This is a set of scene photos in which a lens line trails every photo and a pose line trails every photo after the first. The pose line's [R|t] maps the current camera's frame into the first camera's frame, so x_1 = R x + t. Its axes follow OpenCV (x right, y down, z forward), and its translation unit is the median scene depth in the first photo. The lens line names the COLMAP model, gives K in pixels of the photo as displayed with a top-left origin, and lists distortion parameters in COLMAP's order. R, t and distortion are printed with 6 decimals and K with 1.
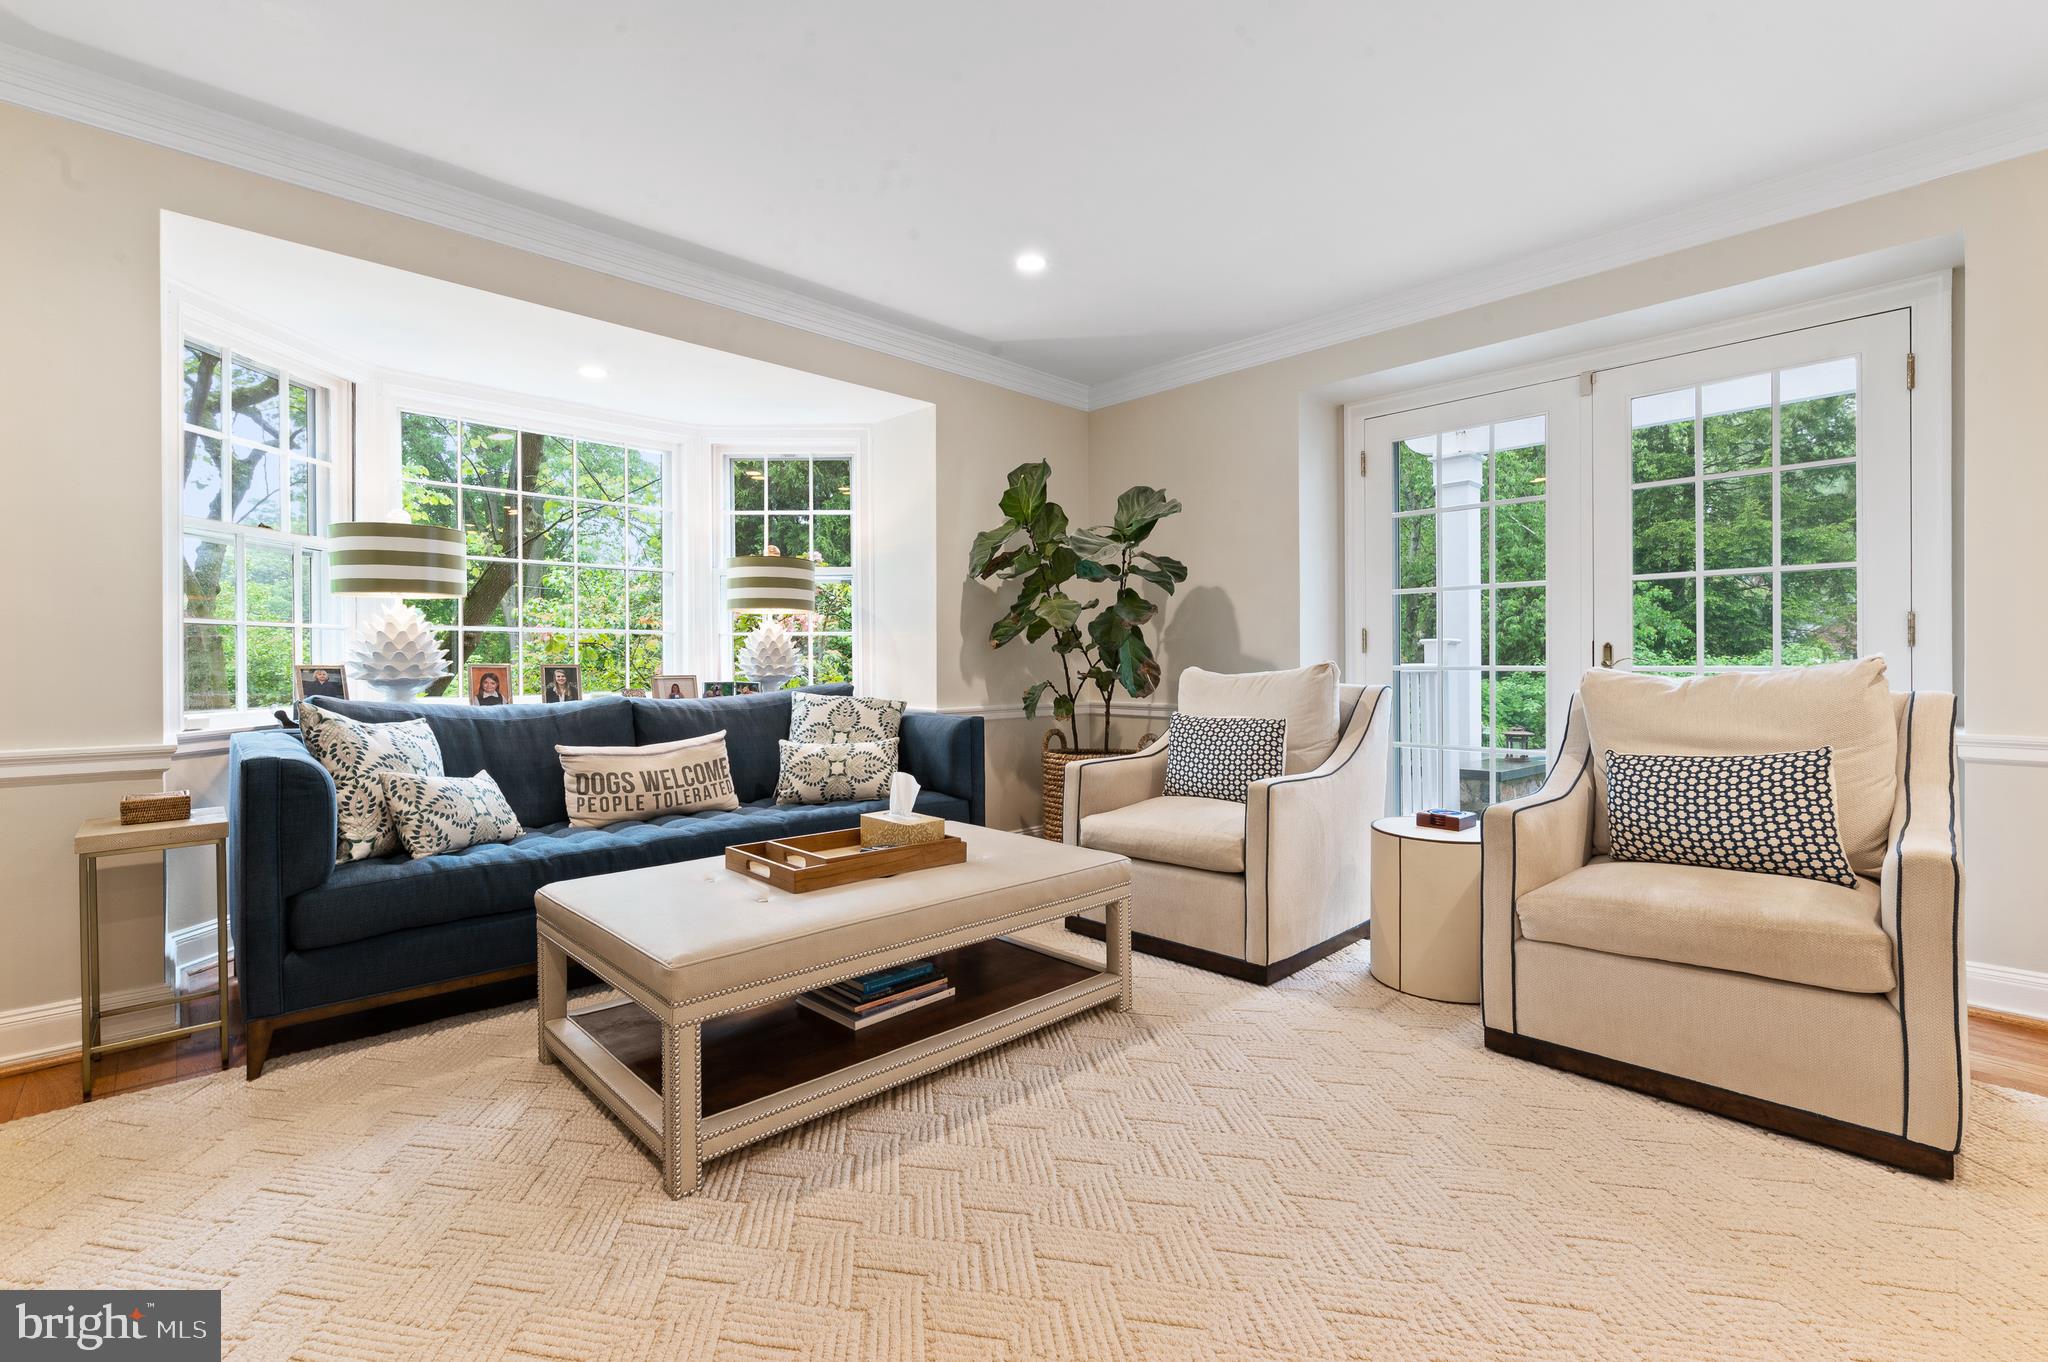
lens RADIAL K [[884.2, 0, 1021.4], [0, 884.2, 680.2], [0, 0, 1]] dist [0.003159, 0.000128]
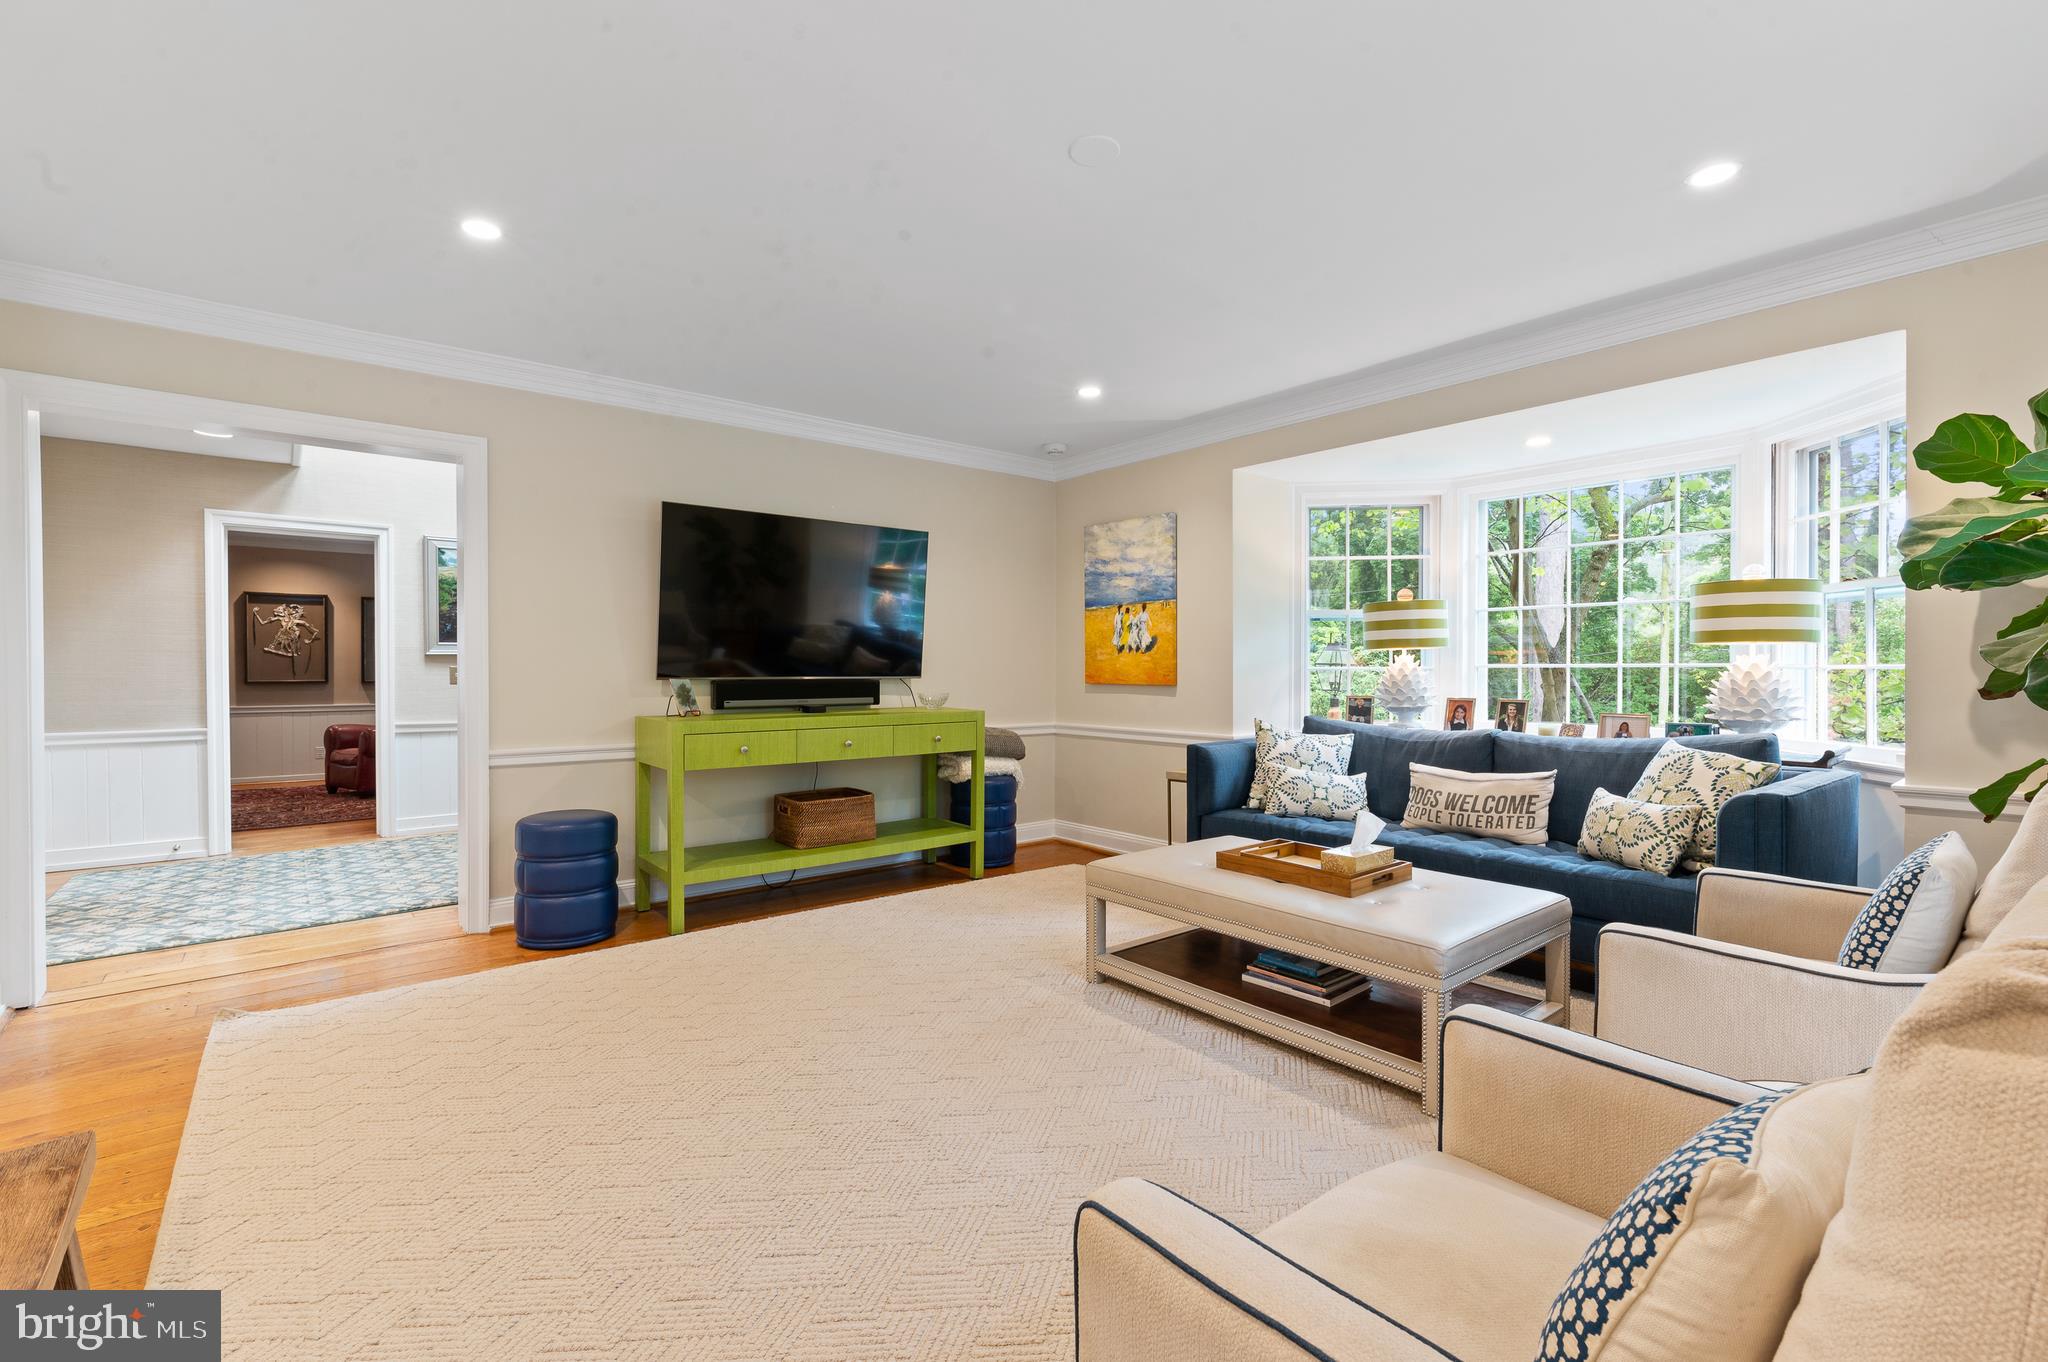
lens RADIAL K [[884.2, 0, 1023.4], [0, 884.2, 675.0], [0, 0, 1]] dist [0.003159, 0.000128]
pose [[-0.069971, 0.004775, -0.997538, 0.806582], [-0.025842, 0.999644, 0.006598, -0.048293], [0.997214, 0.026240, -0.069822, 0.510147]]
